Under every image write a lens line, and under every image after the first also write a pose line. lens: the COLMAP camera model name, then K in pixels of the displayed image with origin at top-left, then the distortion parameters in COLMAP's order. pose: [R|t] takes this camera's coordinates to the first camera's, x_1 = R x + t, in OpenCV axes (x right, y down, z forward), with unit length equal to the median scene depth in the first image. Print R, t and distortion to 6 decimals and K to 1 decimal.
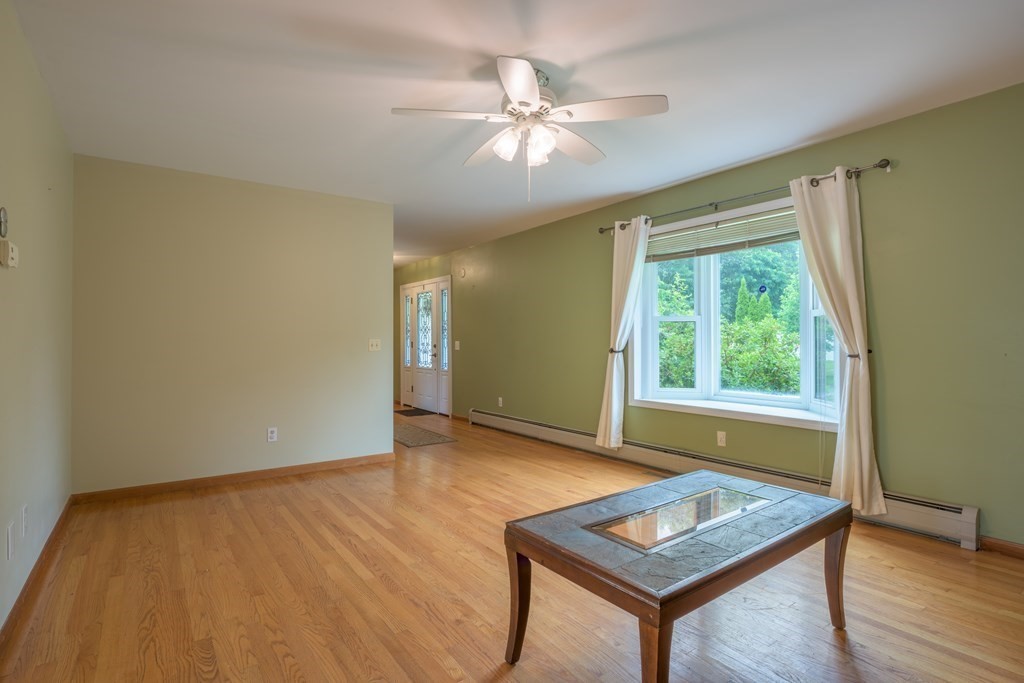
lens RADIAL K [[511.7, 0, 517.0], [0, 511.7, 338.2], [0, 0, 1]] dist [-0.001823, -0.004869]
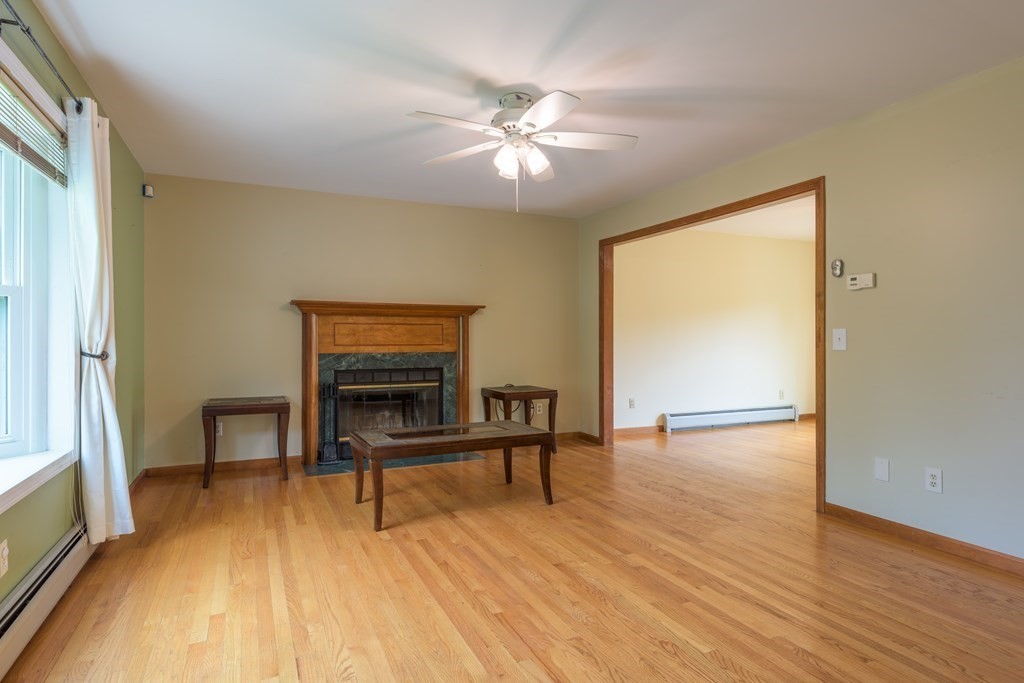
lens RADIAL K [[564.5, 0, 519.4], [0, 564.5, 338.3], [0, 0, 1]] dist [0.018539, 0.000452]
pose [[-0.983714, 0.003835, 0.179699, -0.155118], [0.002991, 0.999983, -0.004966, 0.012463], [-0.179715, -0.004348, -0.983709, 1.697355]]
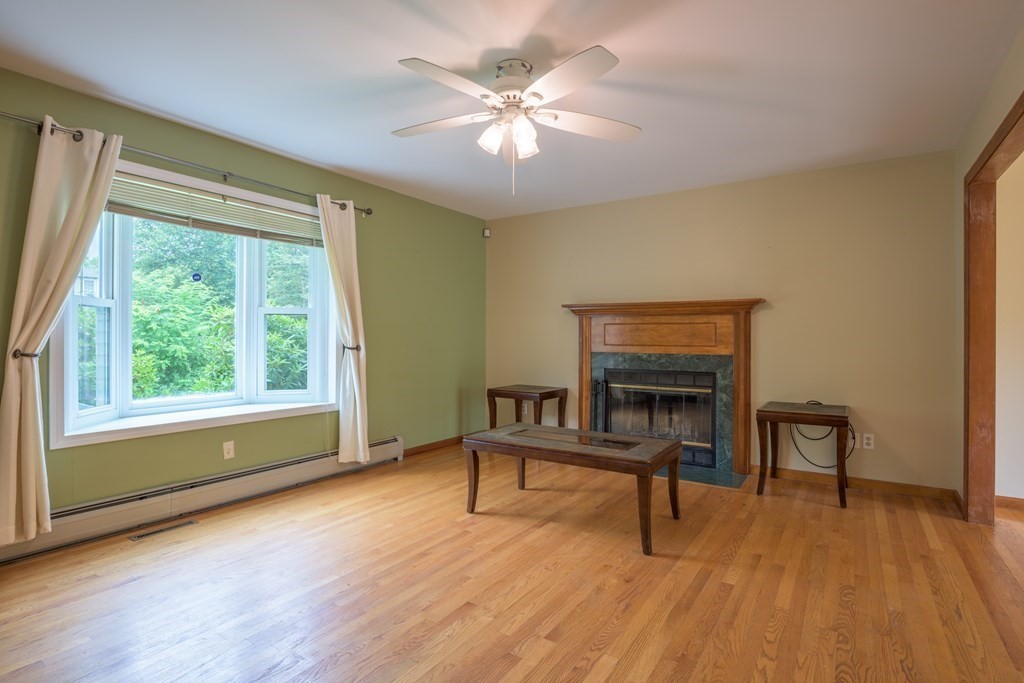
lens RADIAL K [[511.7, 0, 510.2], [0, 511.7, 338.2], [0, 0, 1]] dist [-0.001823, -0.004869]
pose [[-0.346854, -0.000358, 0.937919, -0.688583], [-0.007351, 0.999970, -0.002337, 0.008561], [-0.937891, -0.007705, -0.346846, 1.032801]]
